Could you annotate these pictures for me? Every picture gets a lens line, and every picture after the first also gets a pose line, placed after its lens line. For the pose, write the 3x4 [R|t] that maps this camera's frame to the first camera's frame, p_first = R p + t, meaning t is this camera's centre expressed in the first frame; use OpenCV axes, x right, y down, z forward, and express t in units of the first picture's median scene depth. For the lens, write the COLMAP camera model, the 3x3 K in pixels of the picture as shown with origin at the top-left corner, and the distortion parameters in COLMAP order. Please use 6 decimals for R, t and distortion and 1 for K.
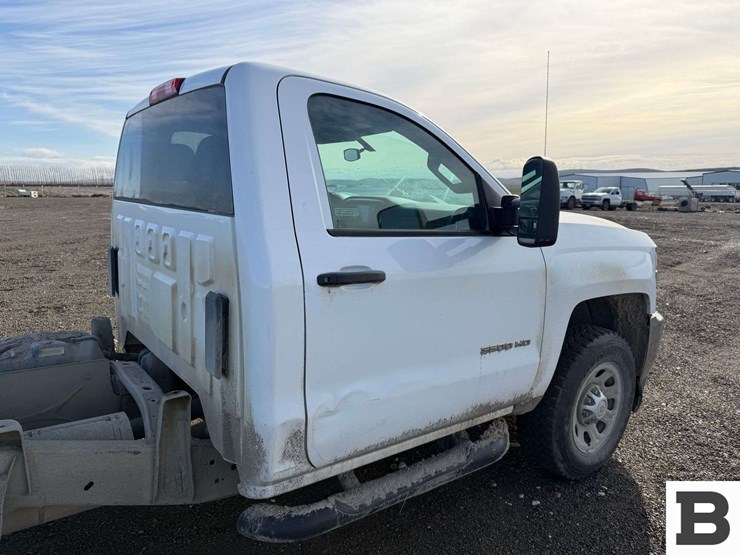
lens RADIAL K [[530.7, 0, 370.0], [0, 530.7, 277.5], [0, 0, 1]] dist [0.009108, -0.000042]
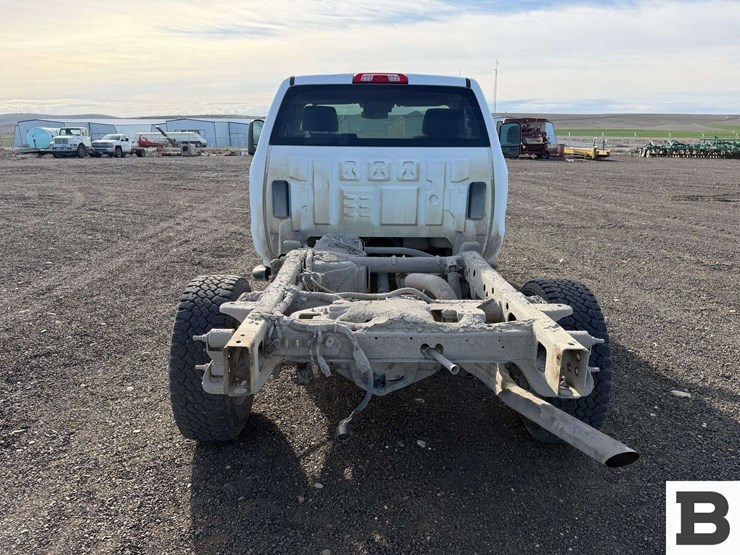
lens RADIAL K [[537.0, 0, 370.0], [0, 537.0, 277.5], [0, 0, 1]] dist [-0.012502, -0.007166]
pose [[0.614295, -0.204049, 0.762237, -1.412234], [0.131358, 0.978952, 0.156200, 0.006020], [-0.778066, 0.004173, 0.628169, -0.046771]]
